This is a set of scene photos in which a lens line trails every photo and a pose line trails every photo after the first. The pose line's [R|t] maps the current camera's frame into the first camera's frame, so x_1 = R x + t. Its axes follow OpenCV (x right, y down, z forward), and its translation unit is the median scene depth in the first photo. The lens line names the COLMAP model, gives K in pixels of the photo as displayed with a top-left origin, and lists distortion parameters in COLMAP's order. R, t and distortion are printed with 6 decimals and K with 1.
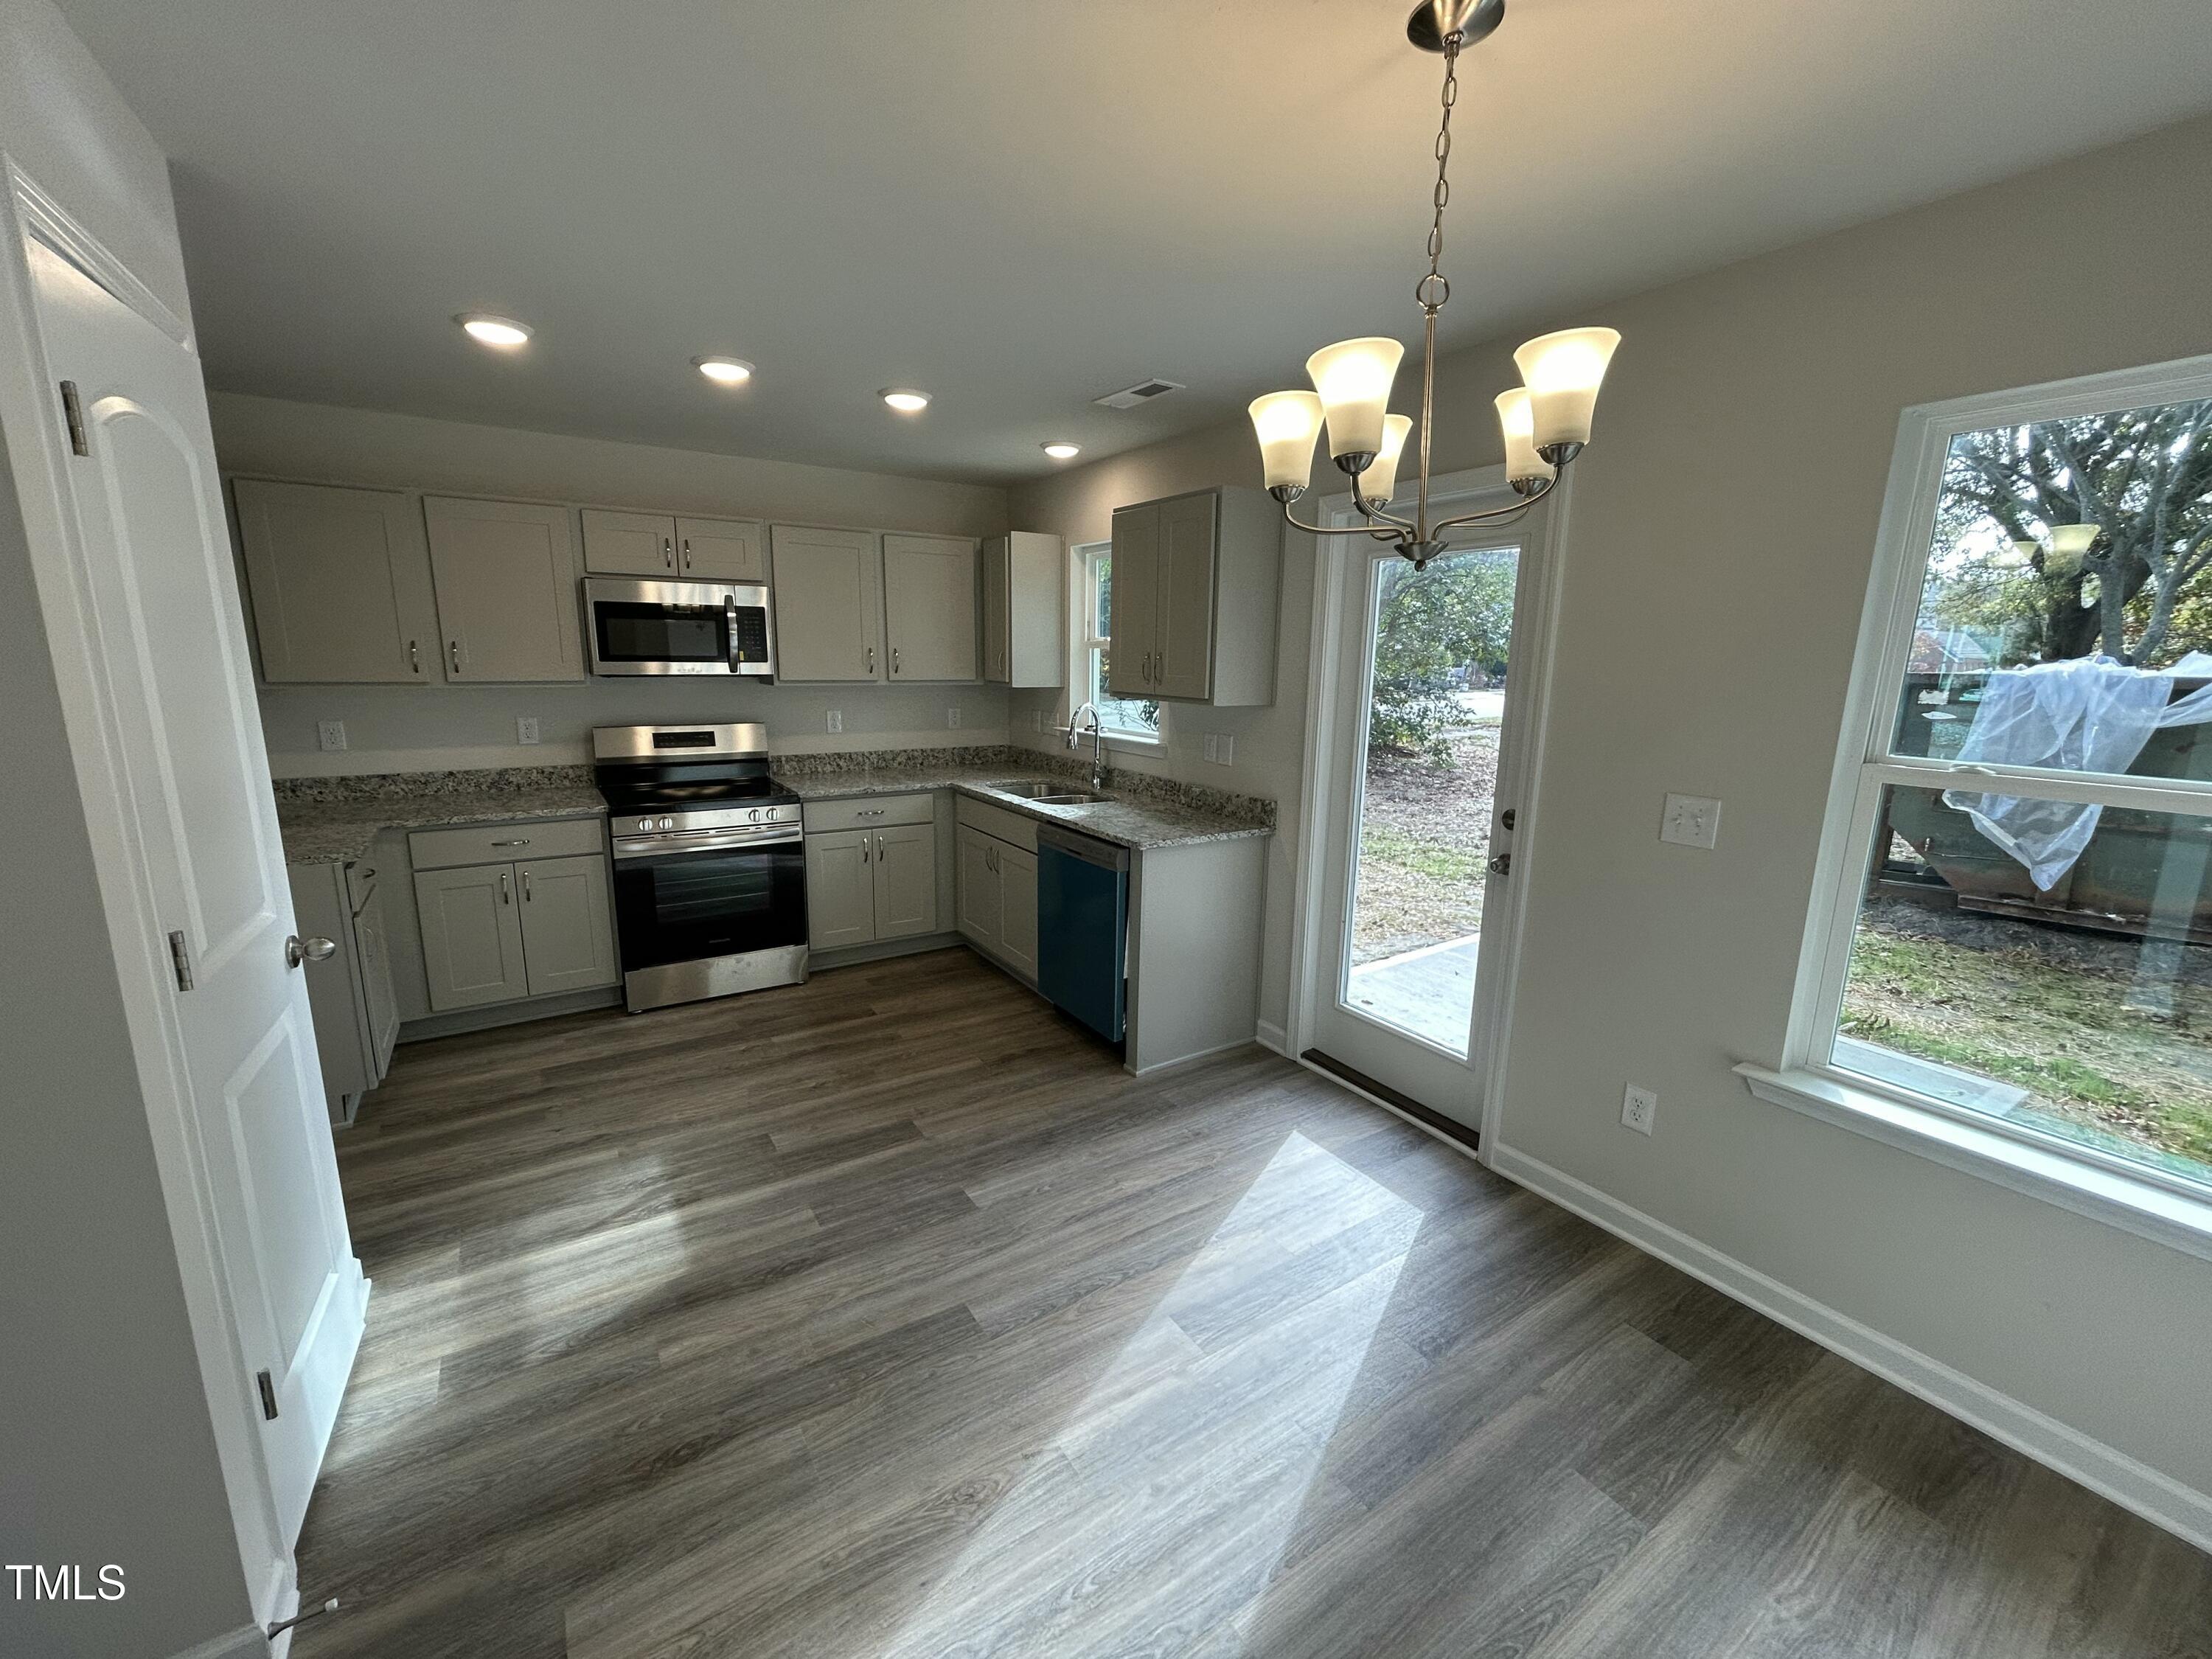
lens RADIAL K [[889.5, 0, 1106.0], [0, 889.5, 829.5], [0, 0, 1]] dist [0.001058, 0.000066]
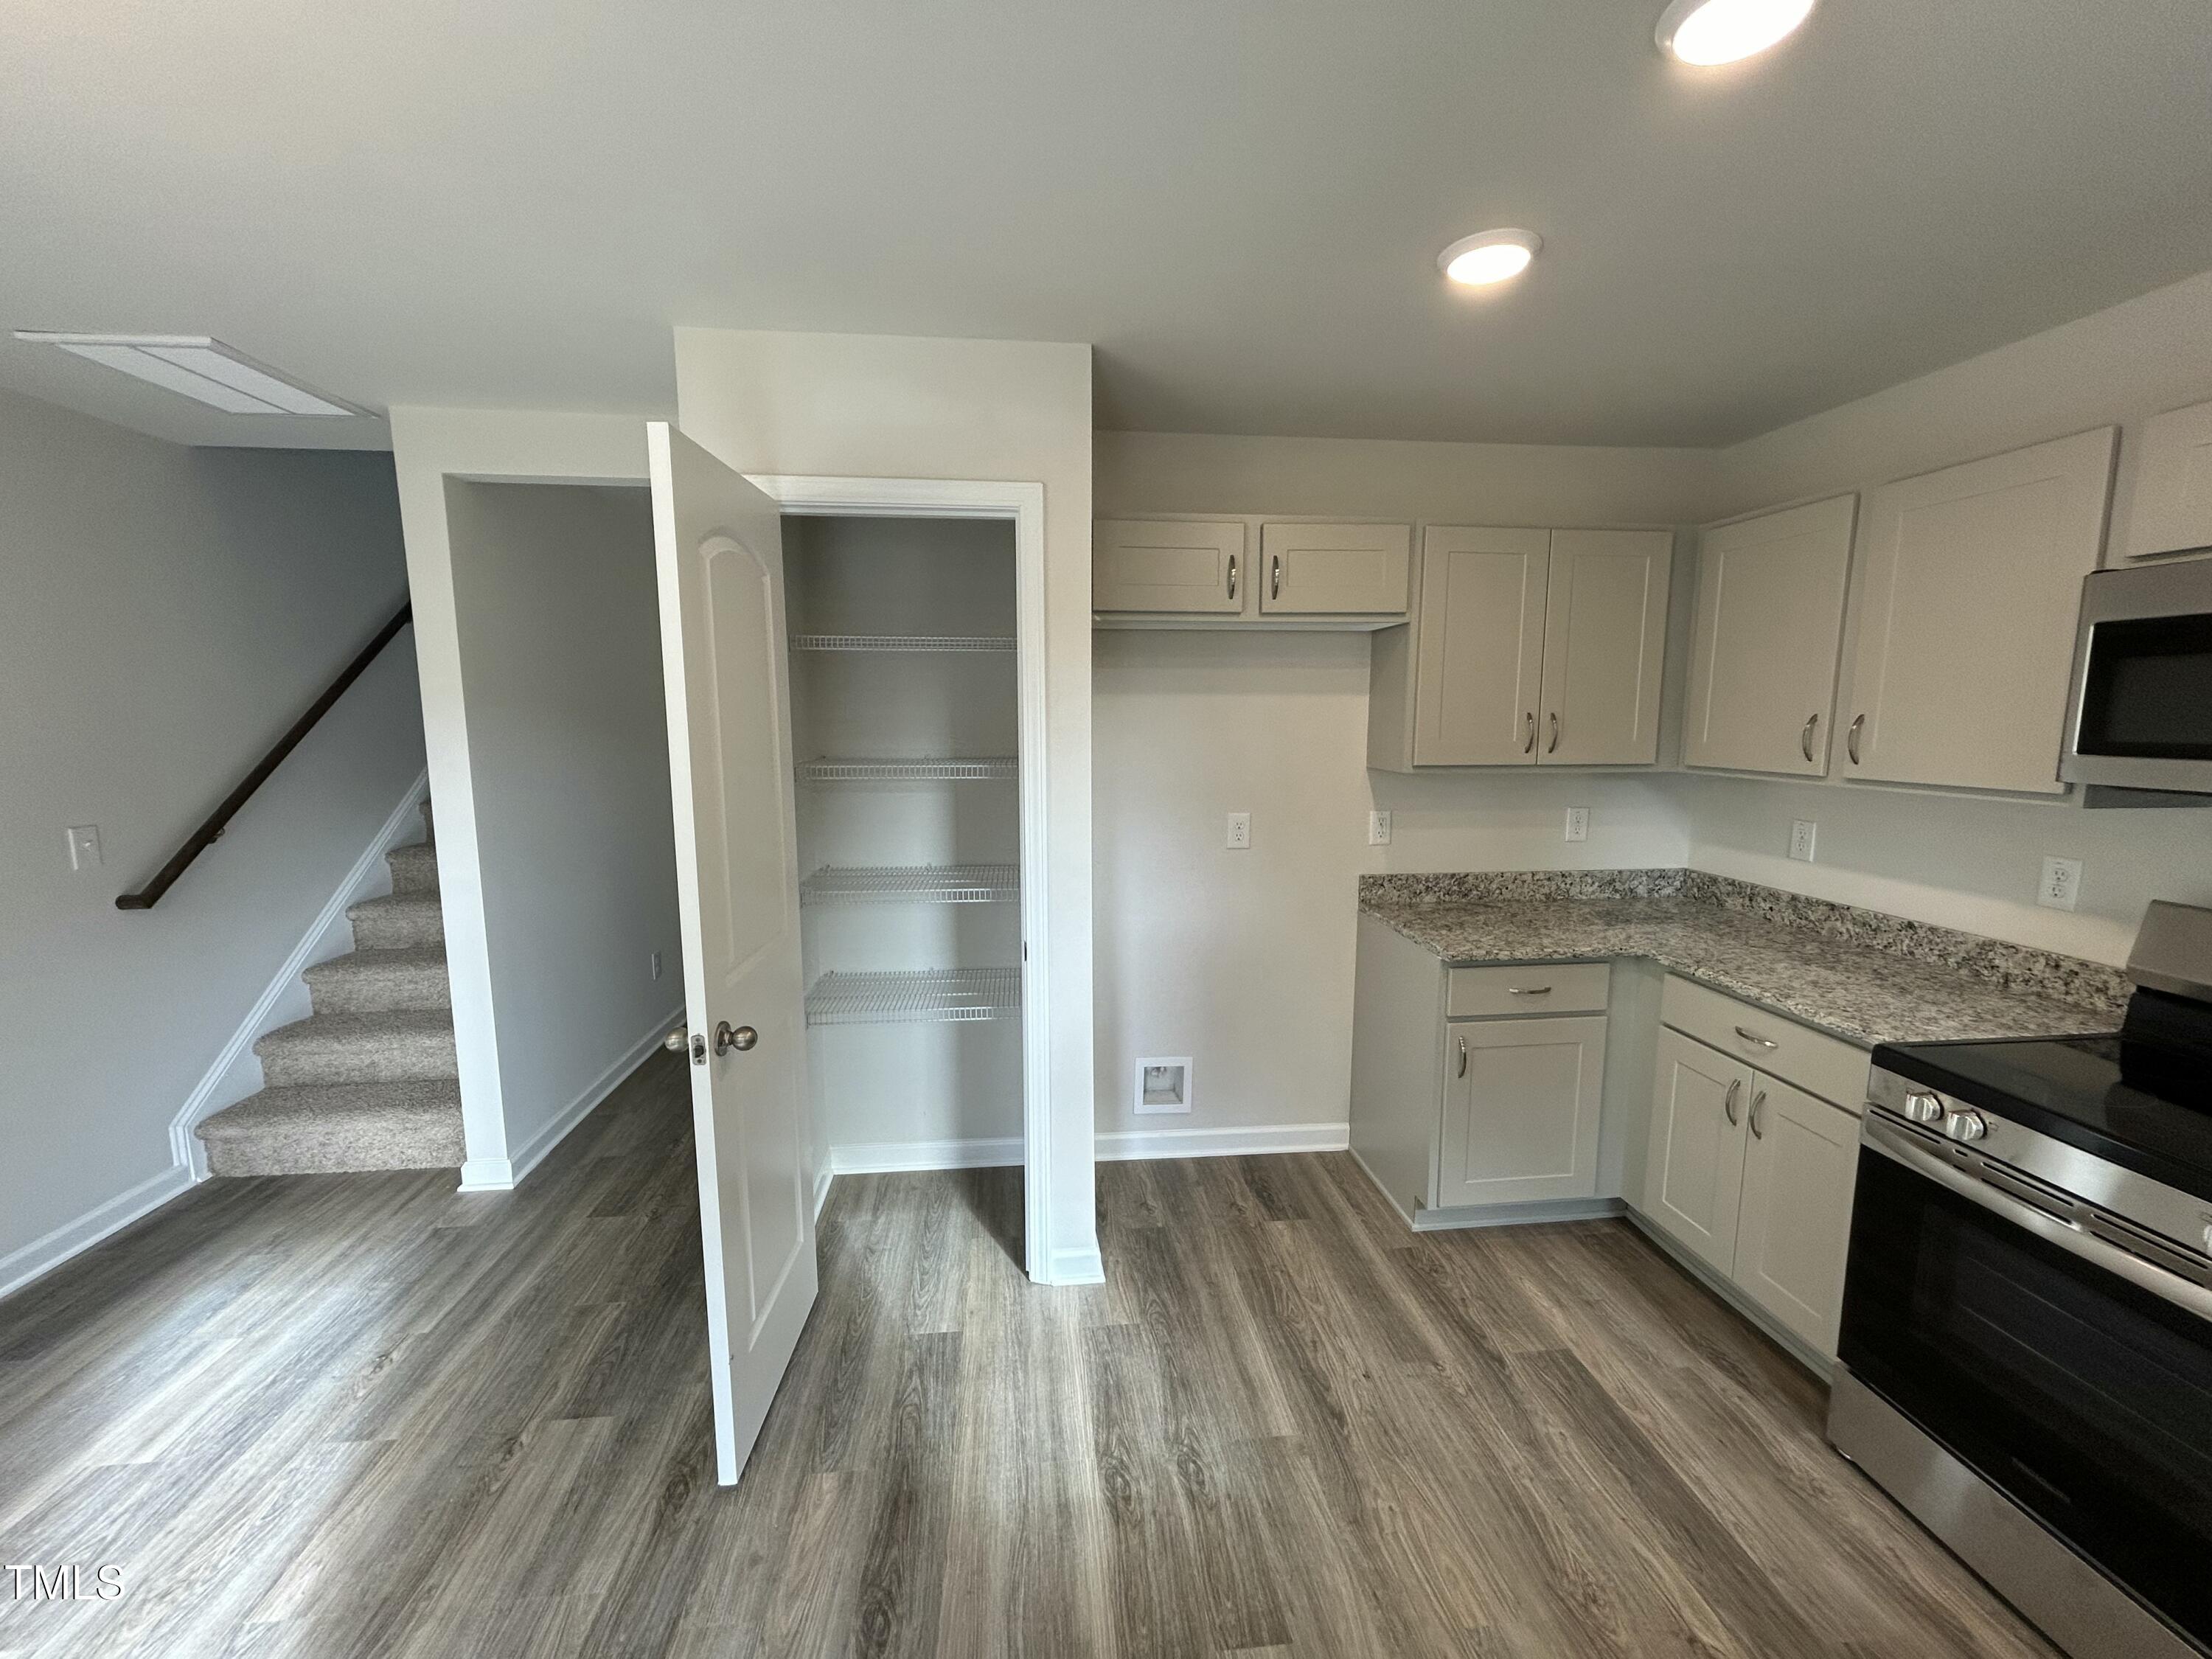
lens RADIAL K [[889.5, 0, 1106.0], [0, 889.5, 829.5], [0, 0, 1]] dist [0.001058, 0.000066]
pose [[-0.458740, 0.103258, -0.882550, 0.067812], [-0.179709, 0.961919, 0.205955, -0.174026], [0.870208, 0.253082, -0.422714, 0.857572]]
